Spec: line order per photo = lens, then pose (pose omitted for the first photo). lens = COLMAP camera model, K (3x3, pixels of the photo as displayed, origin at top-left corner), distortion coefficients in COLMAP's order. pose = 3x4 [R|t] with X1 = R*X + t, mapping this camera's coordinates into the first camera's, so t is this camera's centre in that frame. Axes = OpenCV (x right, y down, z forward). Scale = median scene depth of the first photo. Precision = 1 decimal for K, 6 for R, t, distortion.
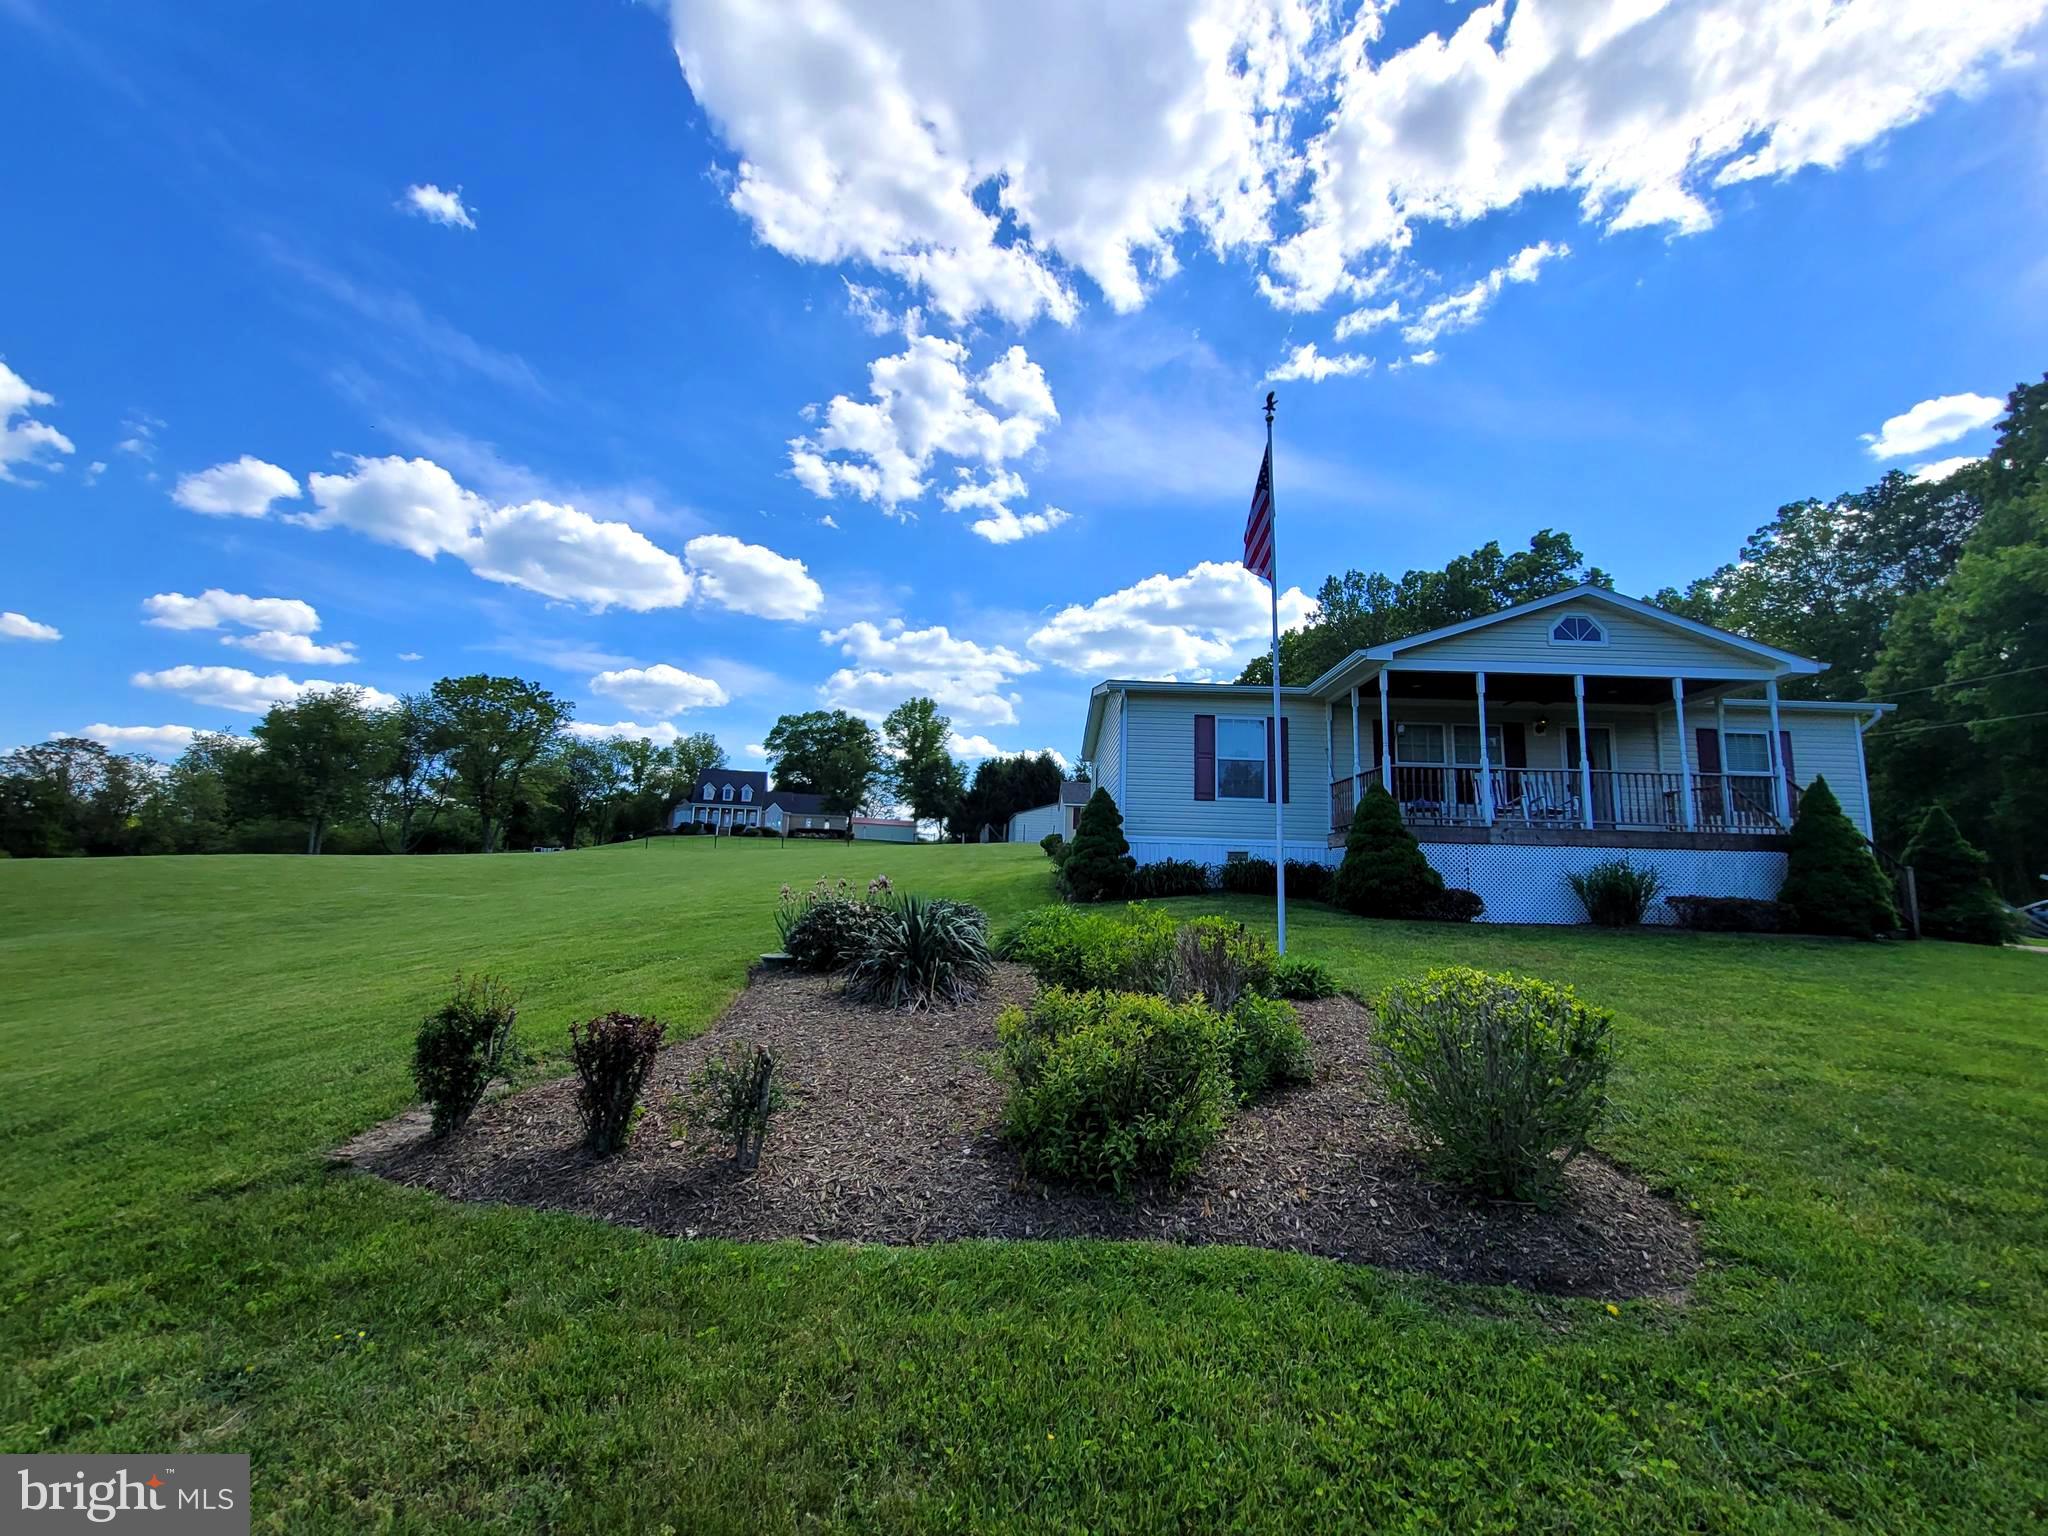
lens RADIAL K [[838.2, 0, 1023.9], [0, 838.2, 770.3], [0, 0, 1]] dist [-0.007336, -0.000302]
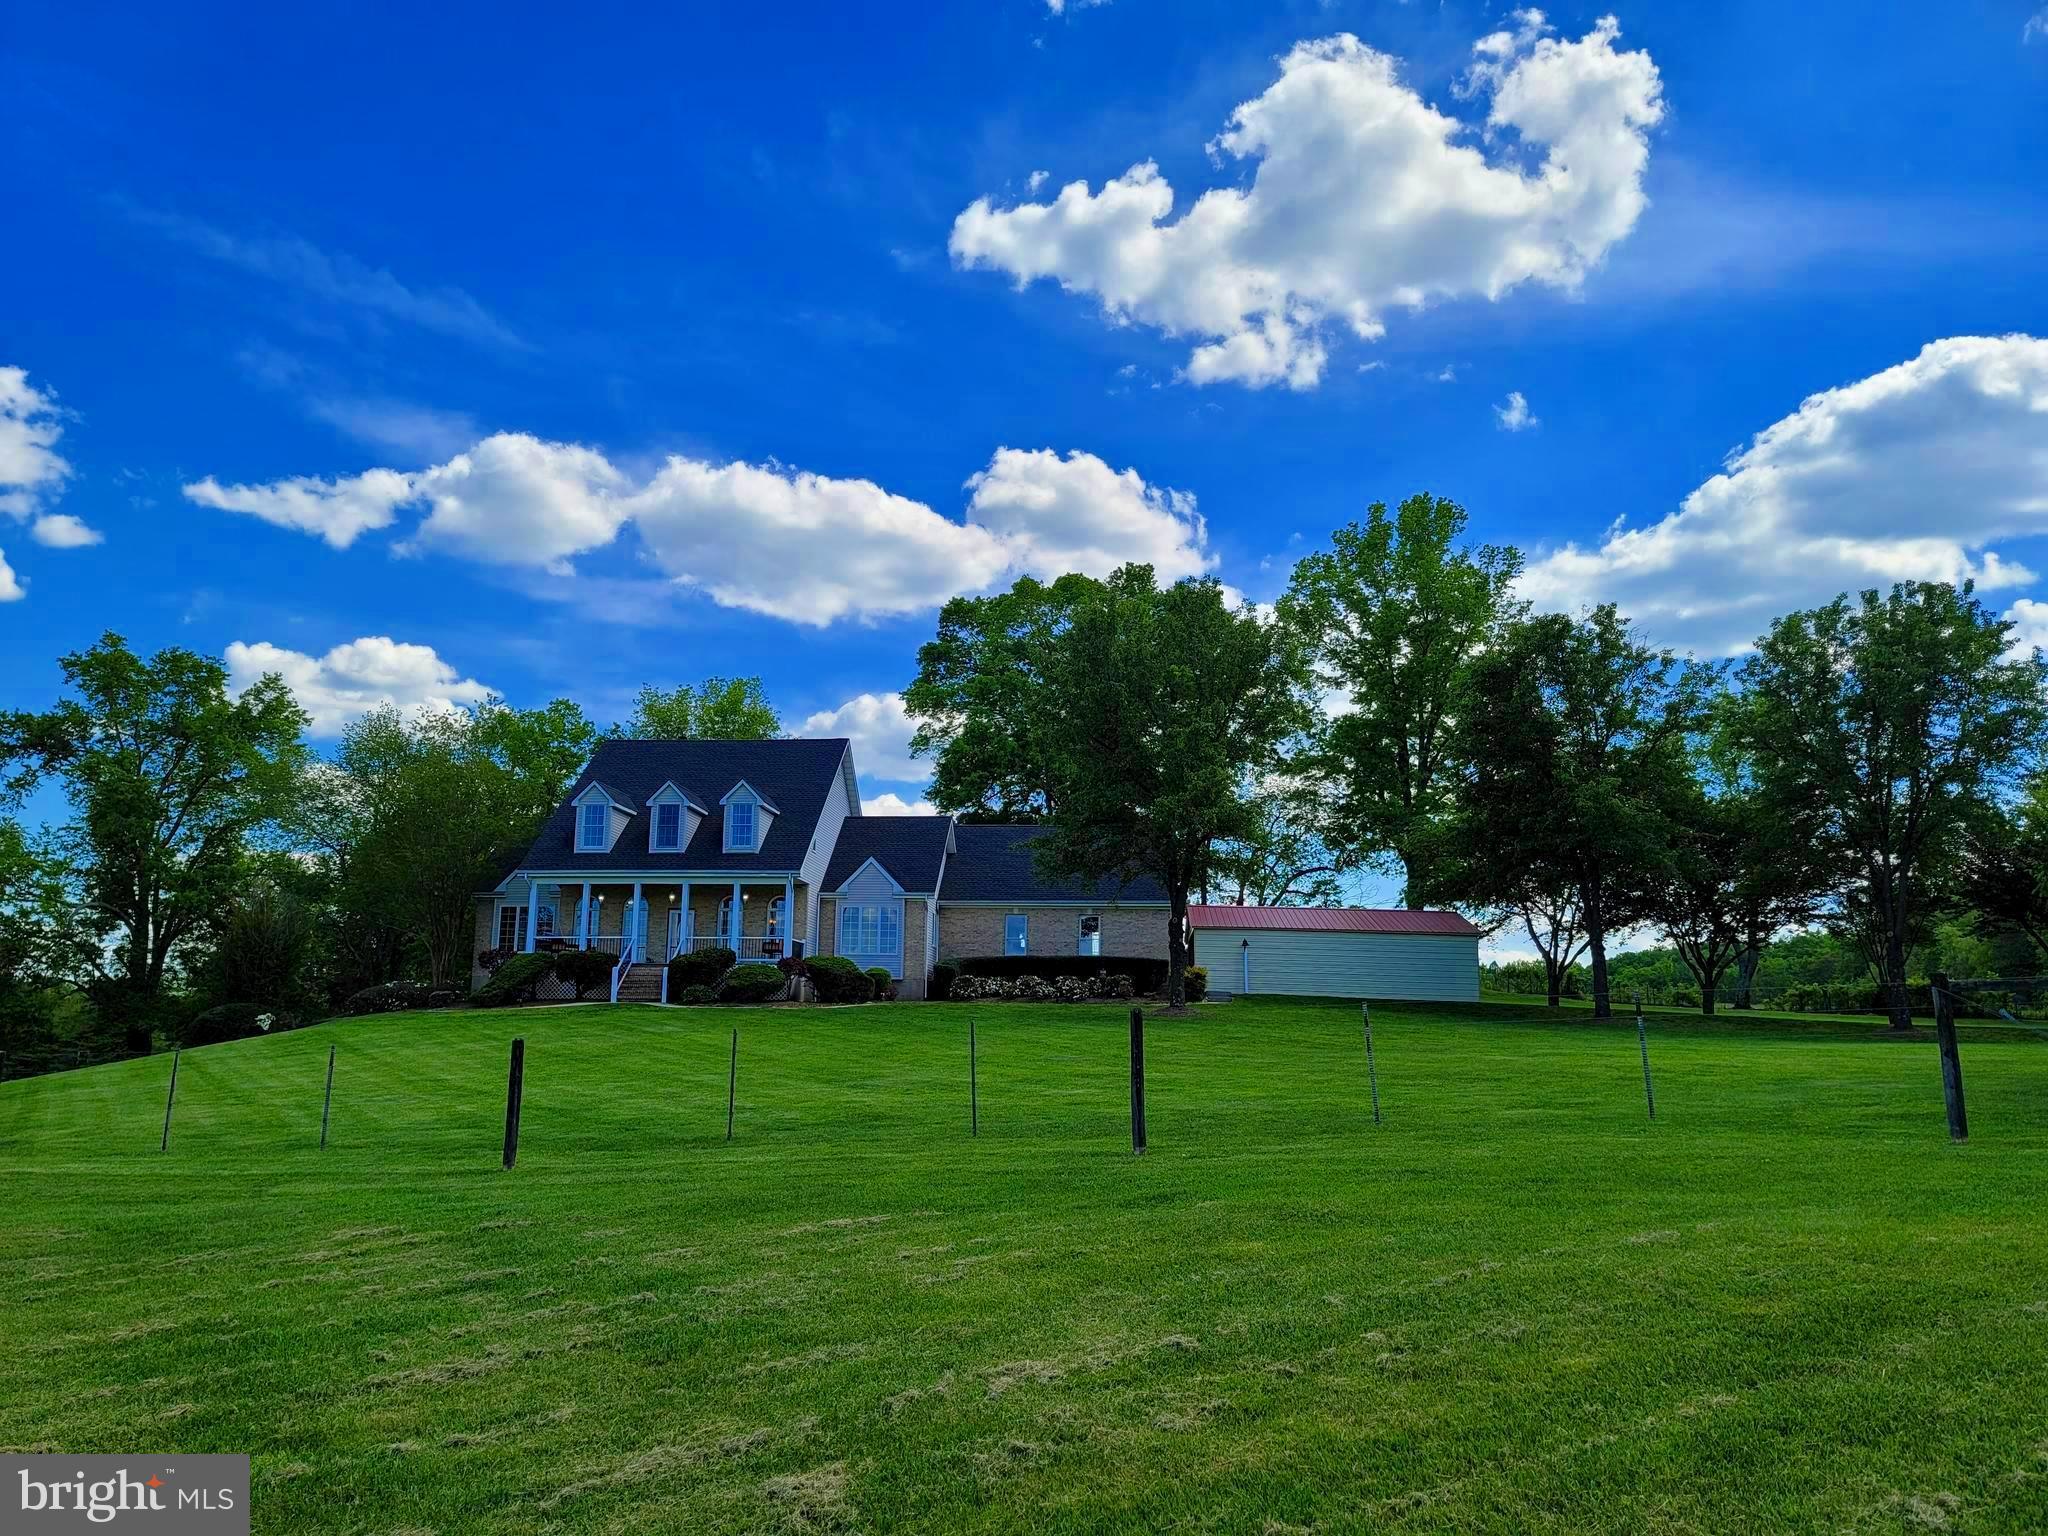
lens RADIAL K [[1484.2, 0, 1024.4], [0, 1484.2, 766.5], [0, 0, 1]] dist [0.001624, 0.000088]
pose [[0.949172, -0.067977, -0.307330, -0.093613], [0.050518, 0.996643, -0.064420, 0.032526], [0.310677, 0.045619, 0.949420, 0.465527]]
